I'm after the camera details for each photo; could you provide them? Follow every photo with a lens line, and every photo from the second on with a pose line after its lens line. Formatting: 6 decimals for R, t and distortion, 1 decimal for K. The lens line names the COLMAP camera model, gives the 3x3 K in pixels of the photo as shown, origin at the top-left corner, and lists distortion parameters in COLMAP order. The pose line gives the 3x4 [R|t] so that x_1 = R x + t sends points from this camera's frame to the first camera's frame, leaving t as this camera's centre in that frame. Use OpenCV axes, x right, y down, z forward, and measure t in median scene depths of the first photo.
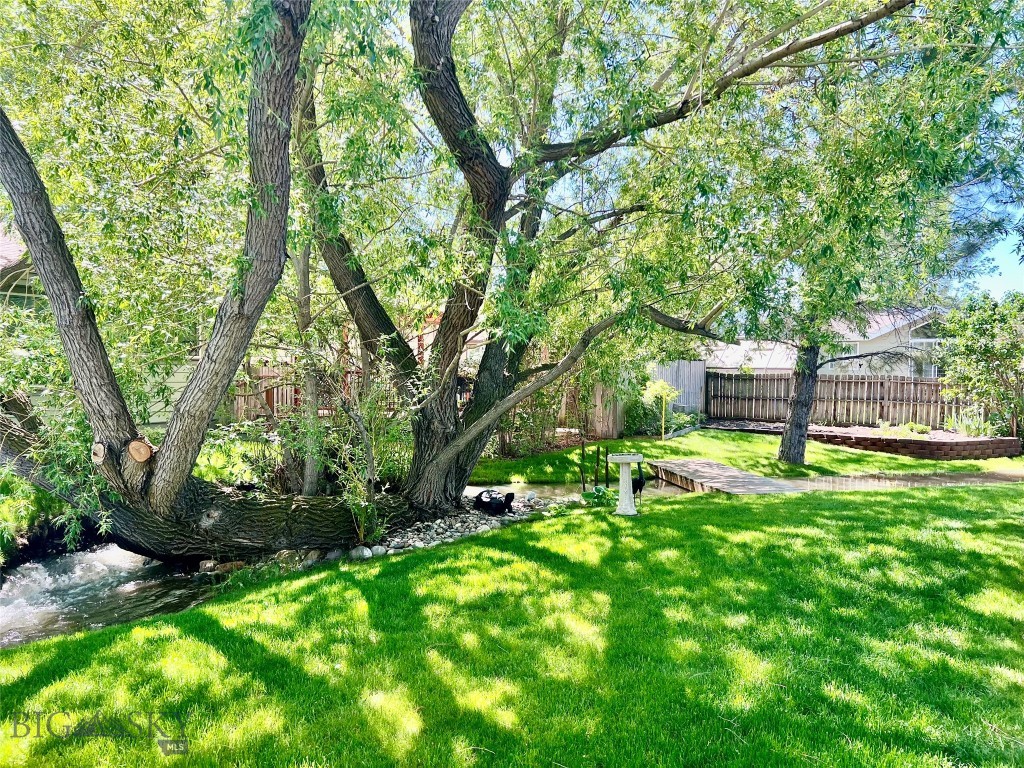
lens RADIAL K [[774.6, 0, 512.0], [0, 774.6, 384.0], [0, 0, 1]] dist [0.106366, -0.138629]
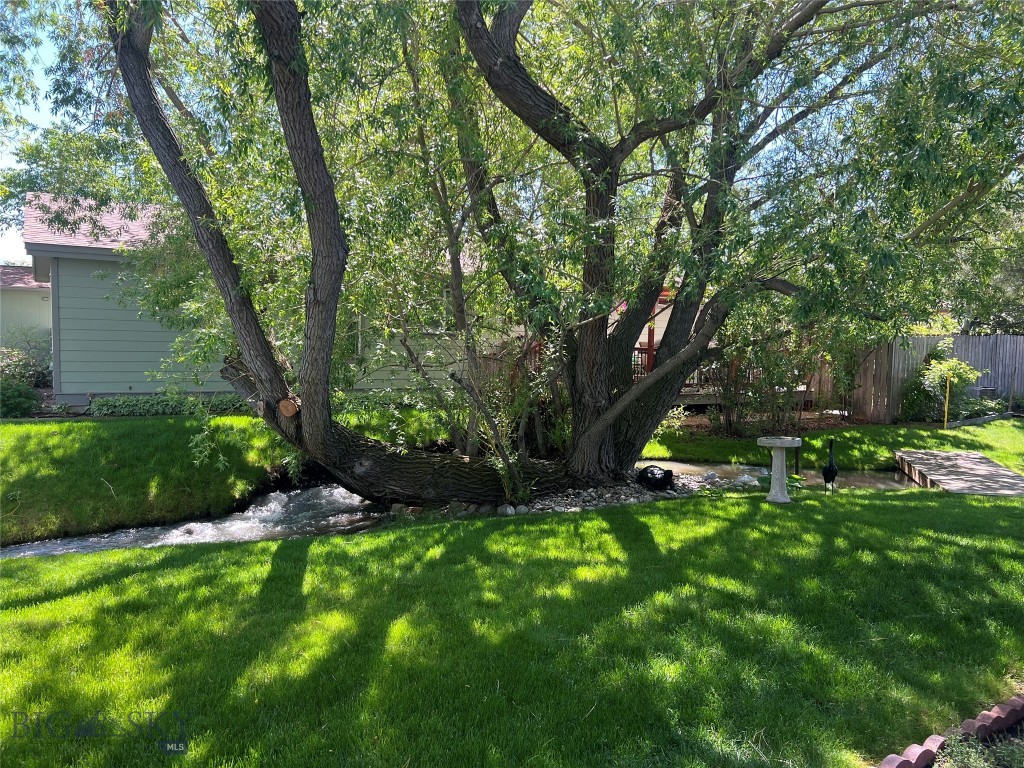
lens RADIAL K [[774.6, 0, 512.0], [0, 774.6, 384.0], [0, 0, 1]] dist [0.106366, -0.138629]
pose [[0.900034, 0.029835, -0.434798, 0.263433], [-0.015249, 0.999199, 0.036997, -0.004112], [0.435554, -0.026668, 0.899768, 0.012771]]
